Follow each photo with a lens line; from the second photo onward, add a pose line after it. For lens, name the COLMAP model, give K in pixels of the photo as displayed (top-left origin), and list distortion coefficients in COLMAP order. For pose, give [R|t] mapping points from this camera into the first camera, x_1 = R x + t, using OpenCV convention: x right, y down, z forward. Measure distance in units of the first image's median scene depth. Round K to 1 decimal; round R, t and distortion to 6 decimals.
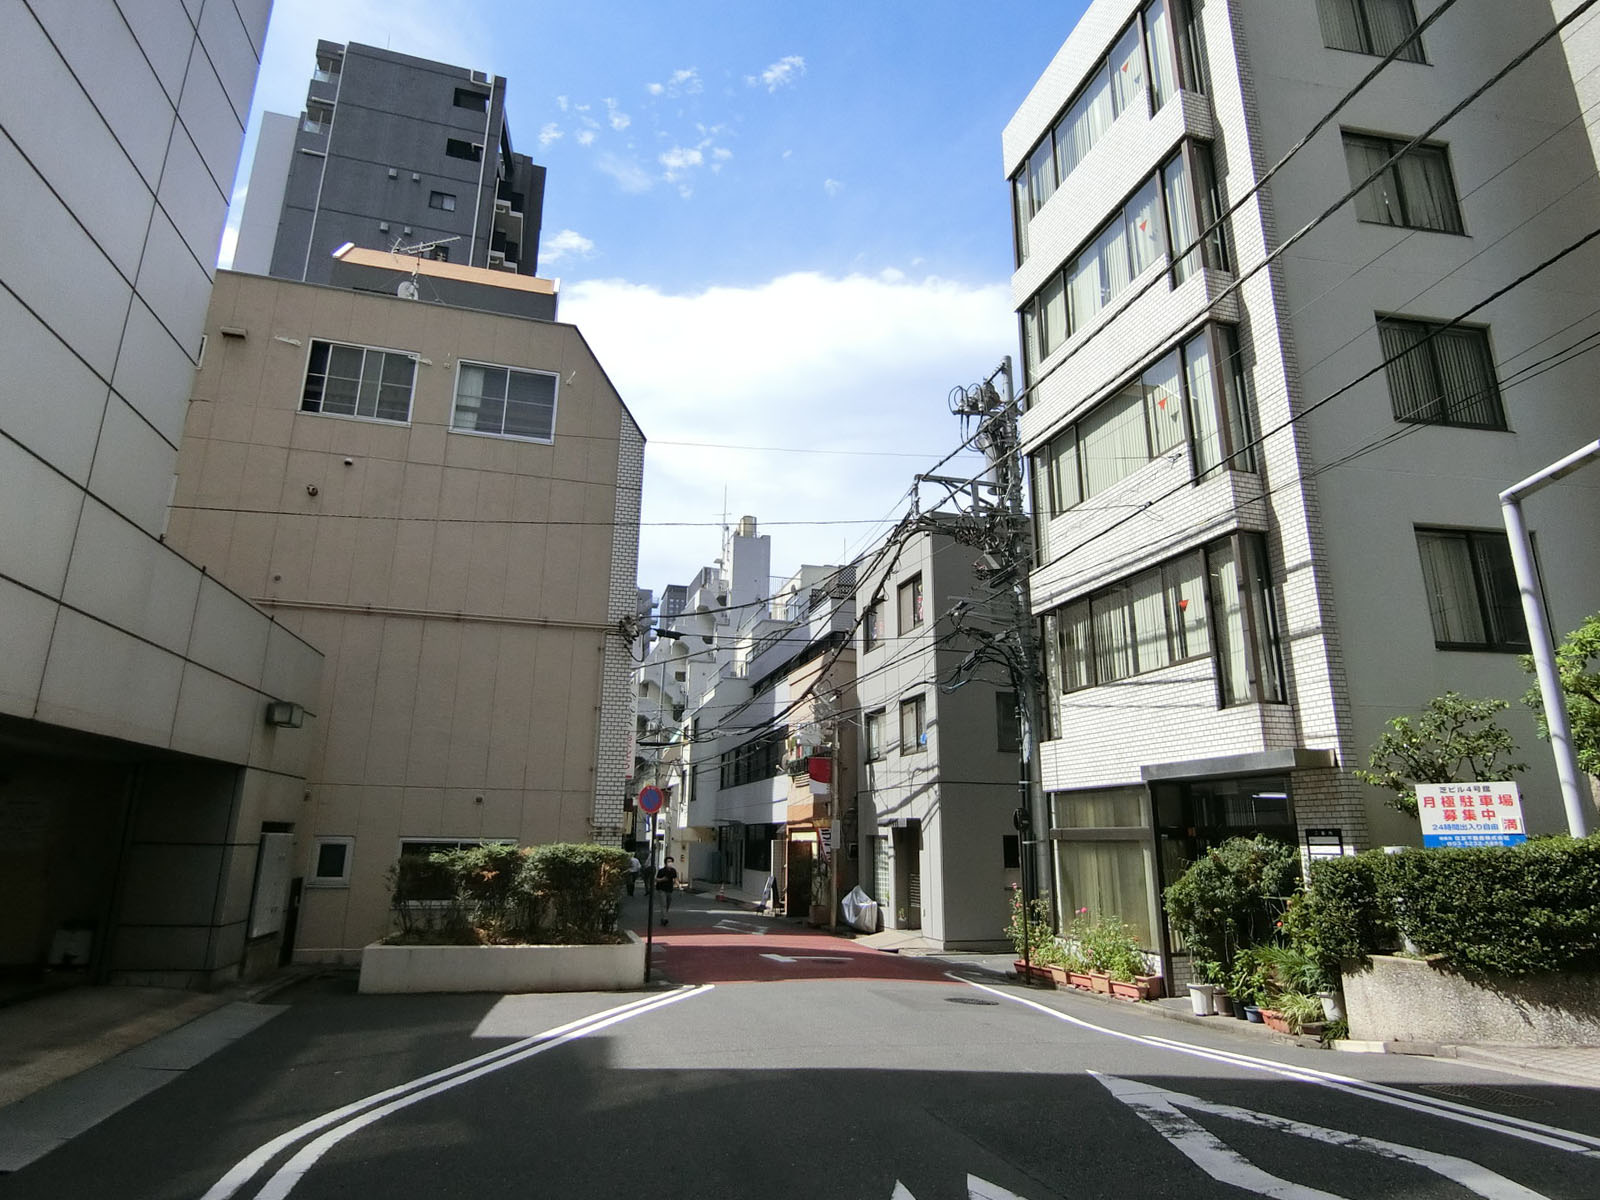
lens RADIAL K [[898.8, 0, 800.0], [0, 898.8, 600.0], [0, 0, 1]] dist [-0.024778, -0.001901]
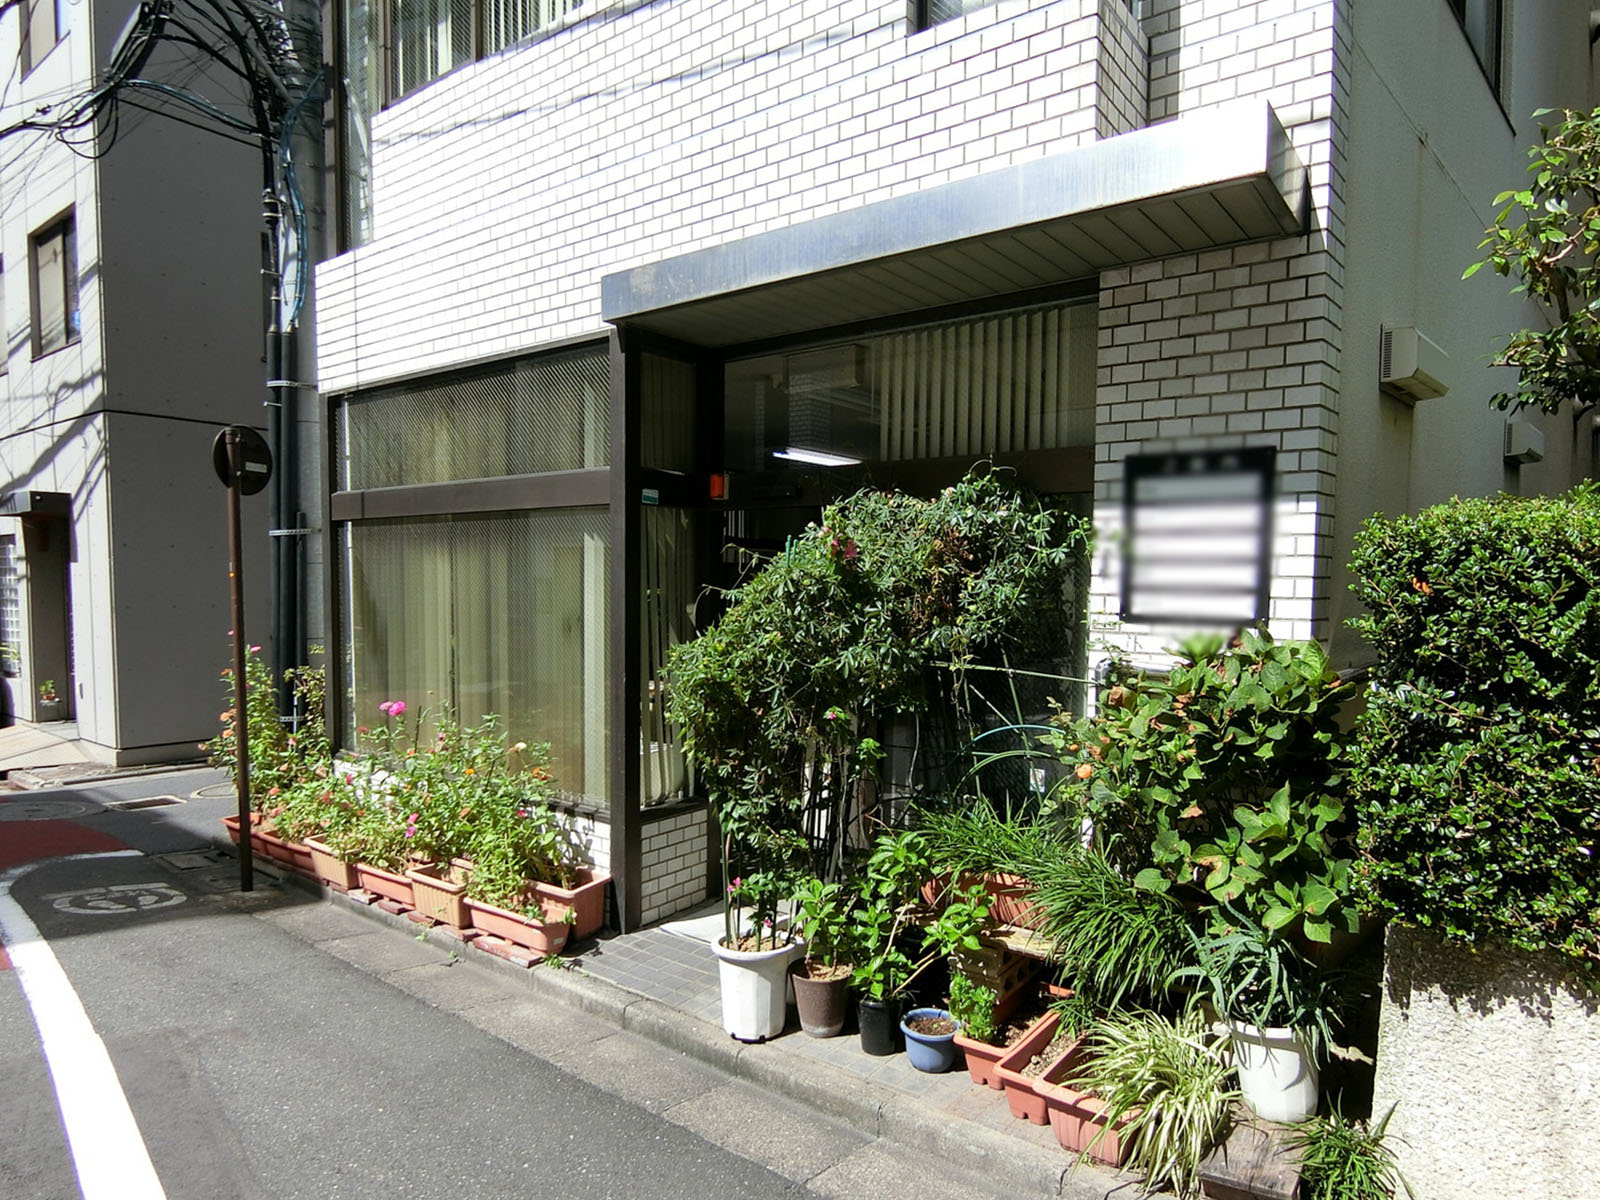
lens RADIAL K [[999.7, 0, 795.0], [0, 999.7, 632.6], [0, 0, 1]] dist [0.008552, 0.003231]
pose [[0.811047, -0.031610, 0.584126, 0.225338], [-0.154534, 0.951490, 0.266056, 0.202203], [-0.564200, -0.306051, 0.766819, 0.653224]]
